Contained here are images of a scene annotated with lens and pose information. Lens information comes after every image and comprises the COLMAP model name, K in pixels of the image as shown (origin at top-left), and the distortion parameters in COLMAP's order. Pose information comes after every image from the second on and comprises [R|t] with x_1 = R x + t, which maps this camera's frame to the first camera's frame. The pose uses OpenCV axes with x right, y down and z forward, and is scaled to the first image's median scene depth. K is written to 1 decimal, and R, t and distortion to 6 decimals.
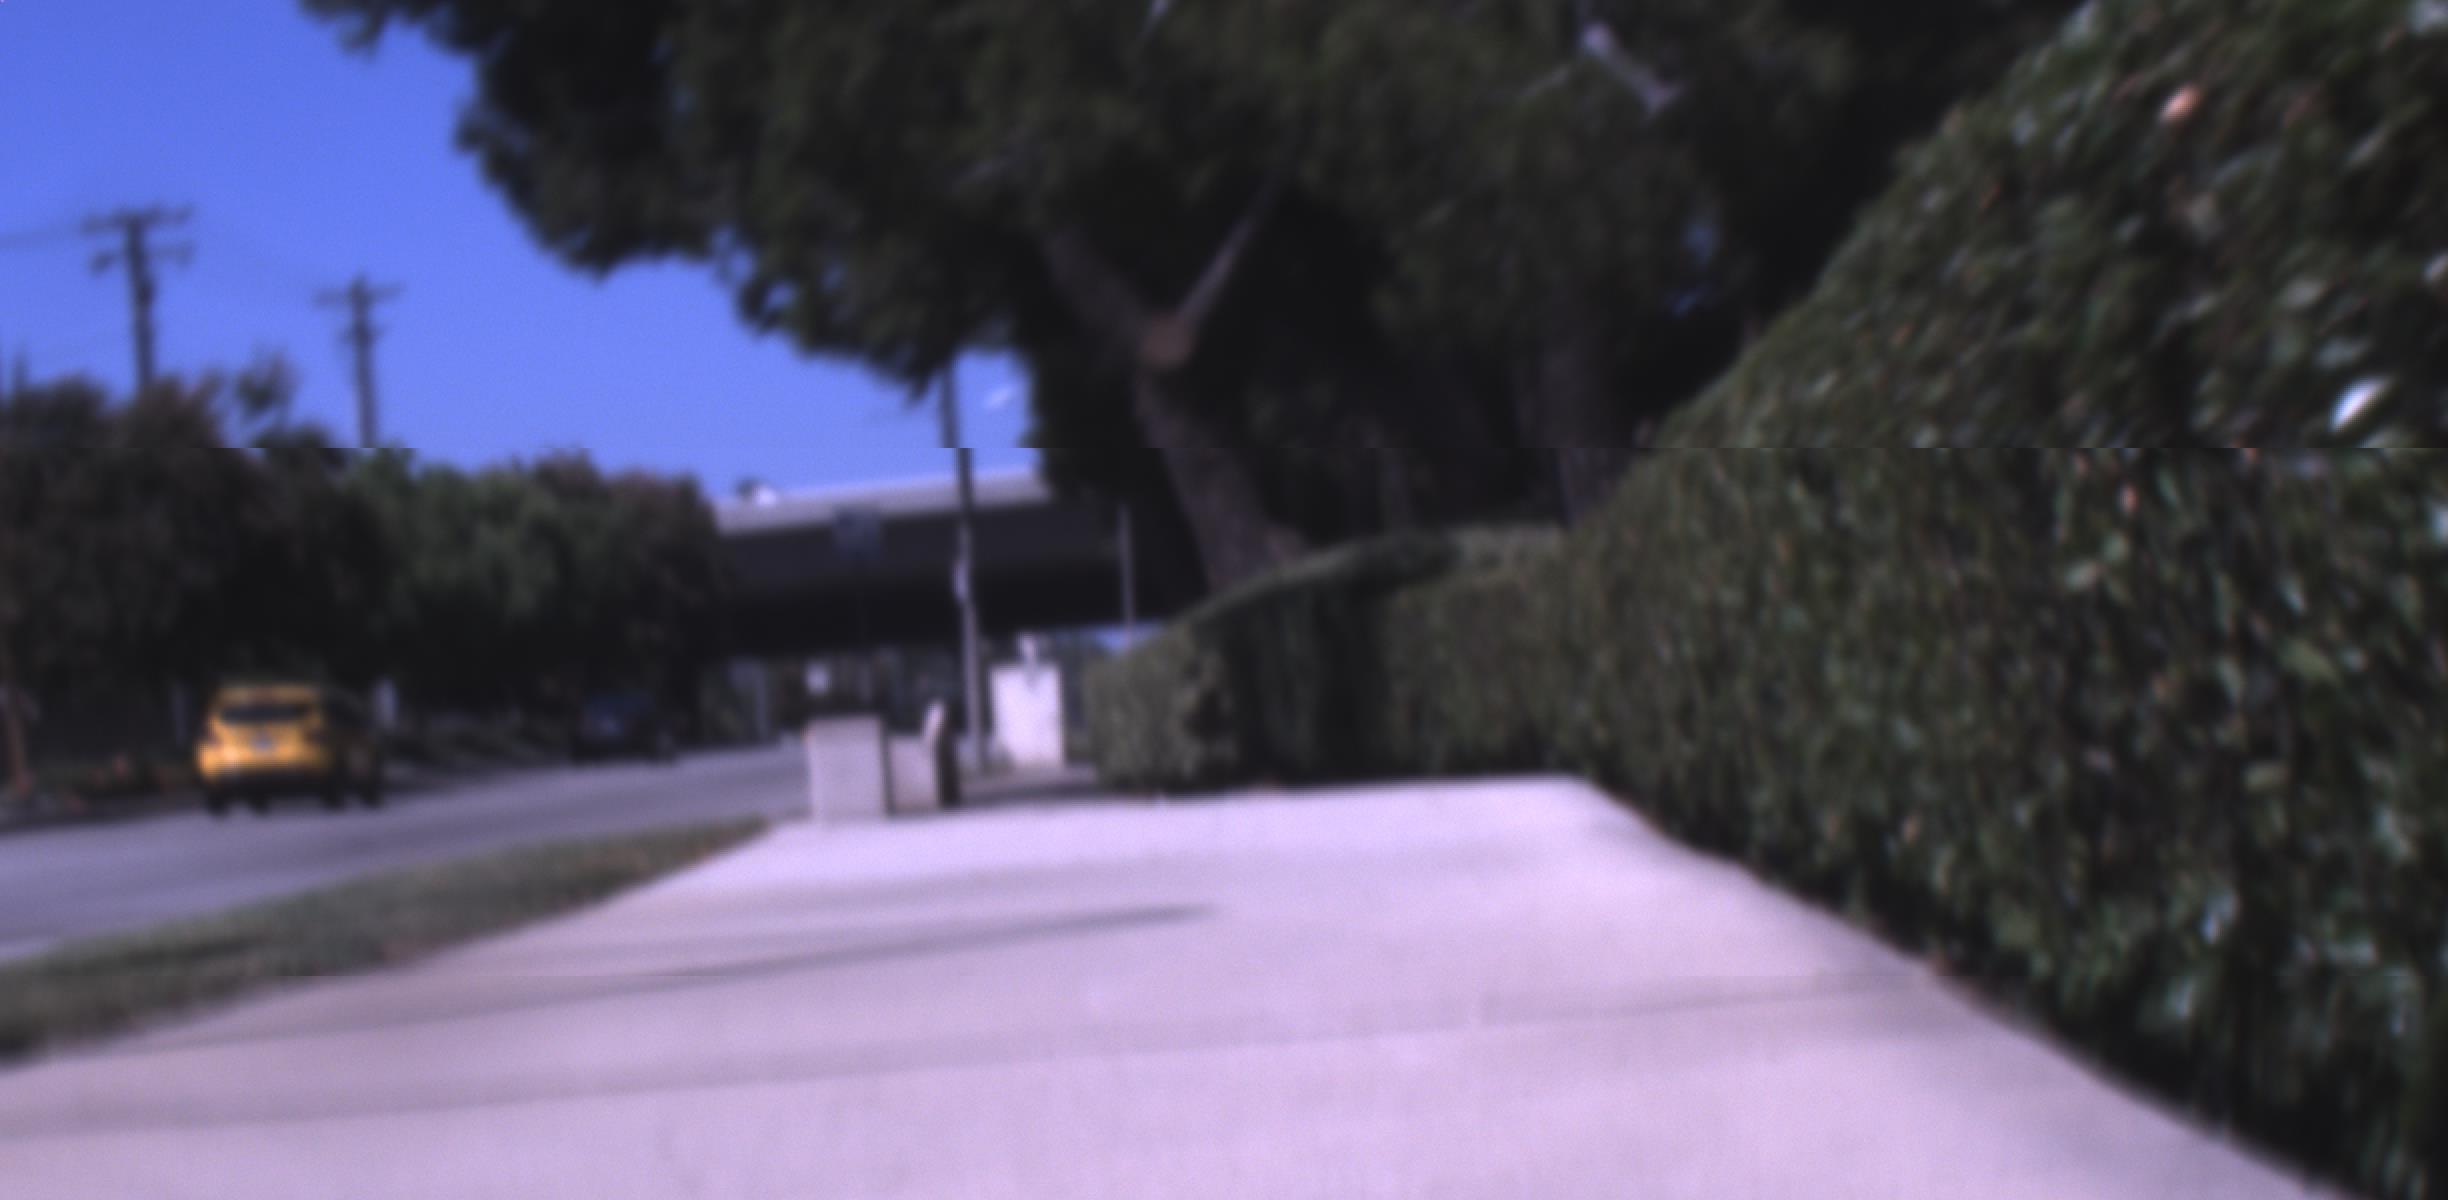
lens RADIAL K [[5468.4, 0, 1218.0], [0, 5468.4, 610.1], [0, 0, 1]] dist [0.067282, 0.000000]
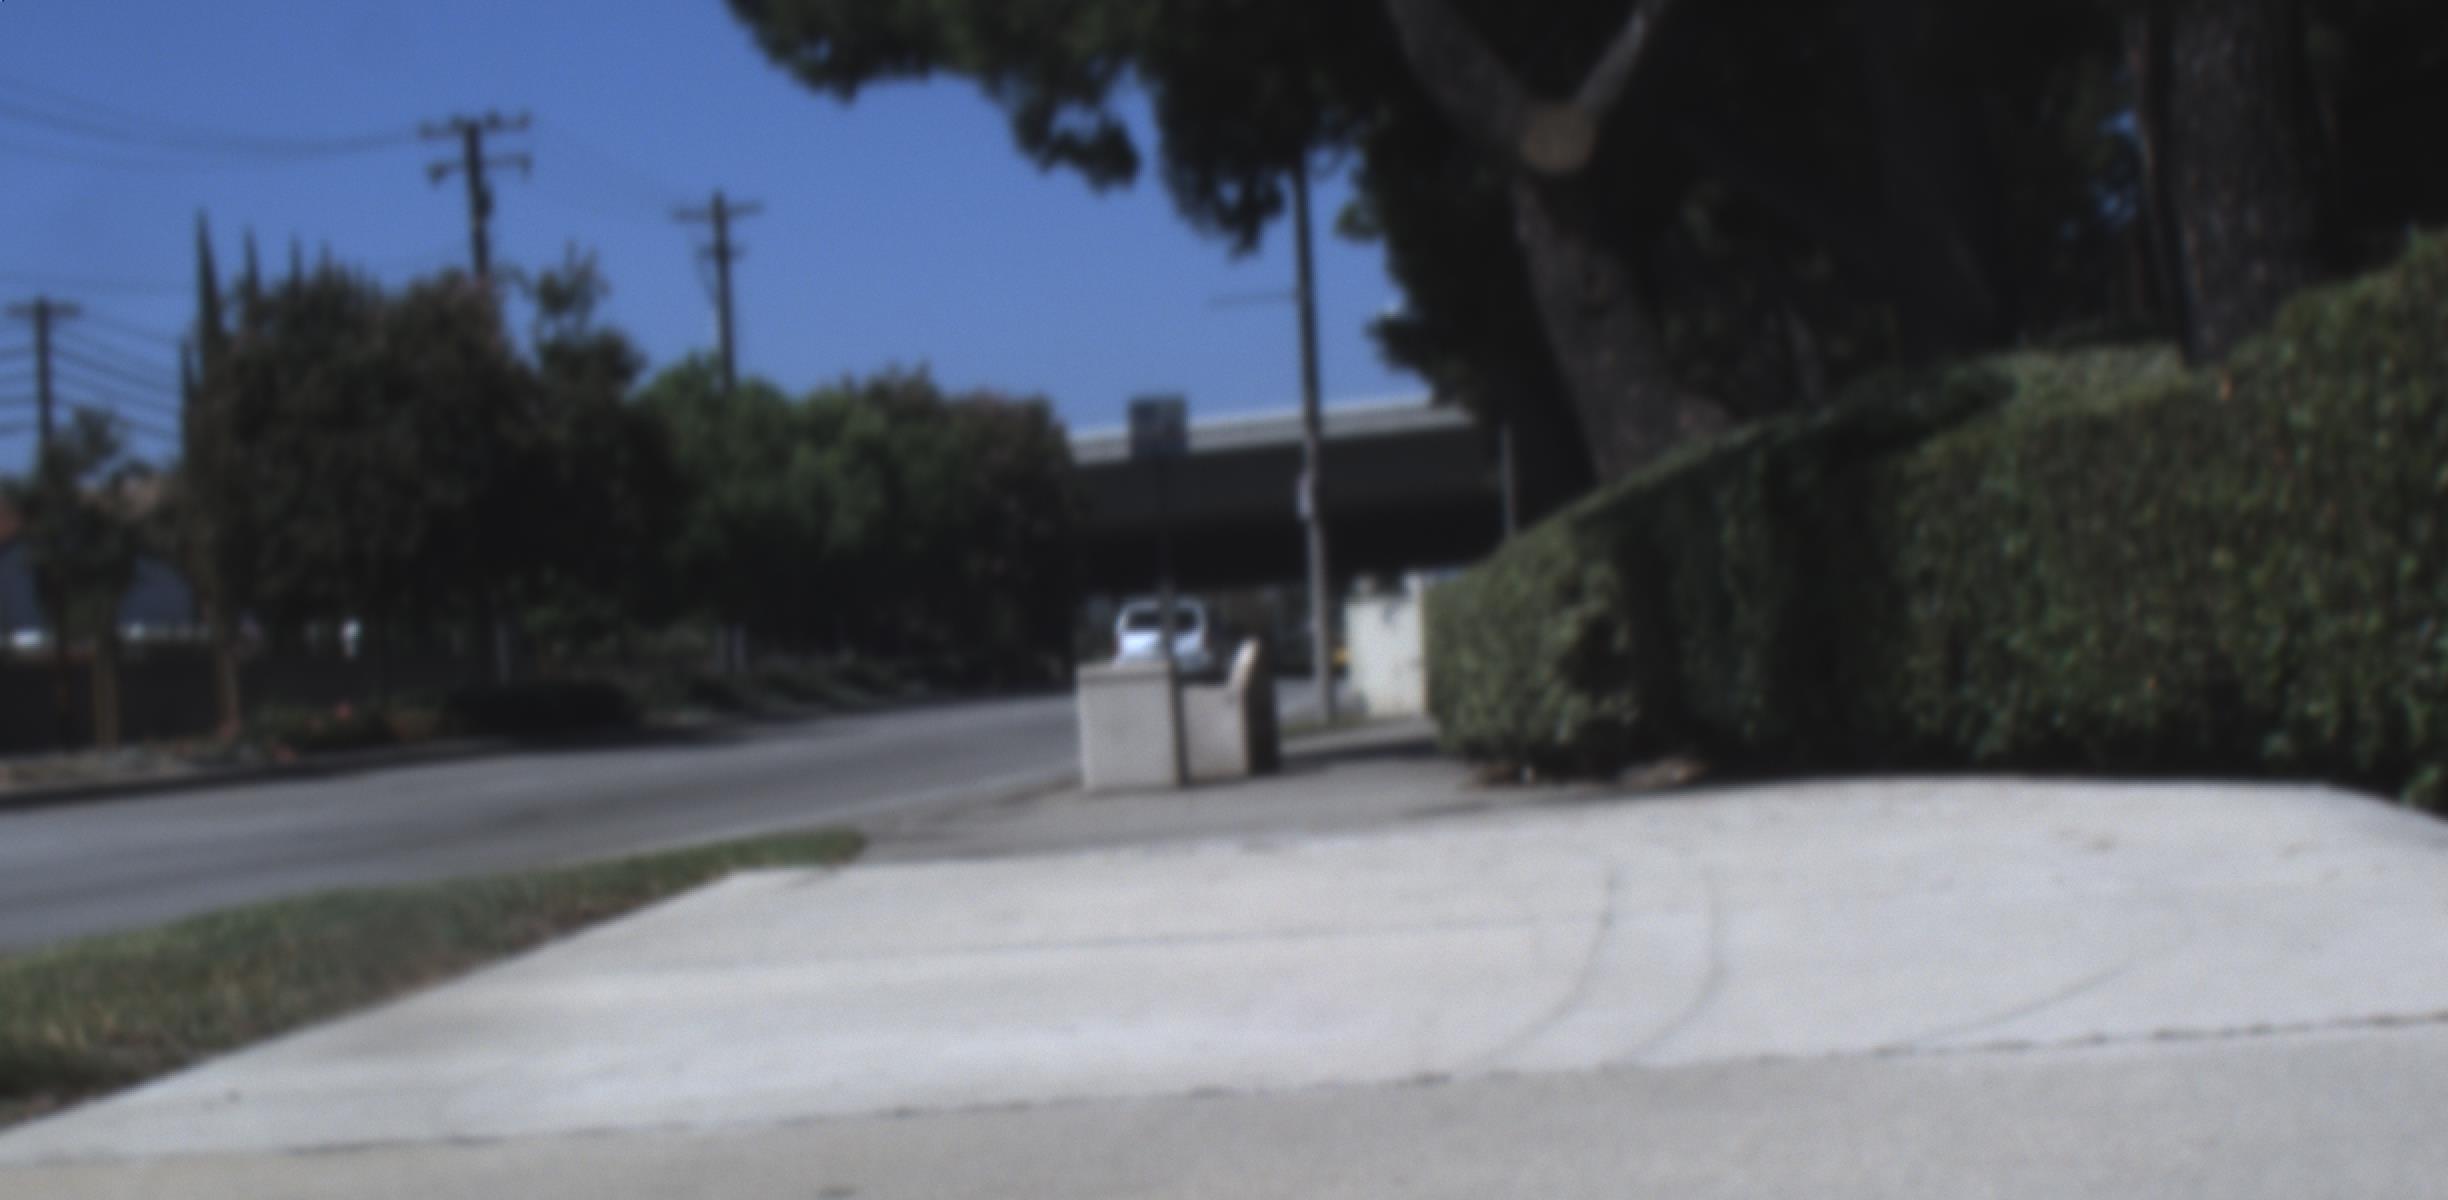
lens RADIAL K [[5468.4, 0, 1214.0], [0, 5468.4, 607.0], [0, 0, 1]] dist [0.067282, 0.000000]
pose [[0.997203, -0.000123, -0.074745, 0.003787], [0.000939, 0.999940, 0.010874, 0.012526], [0.074739, -0.010914, 0.997143, 0.725435]]
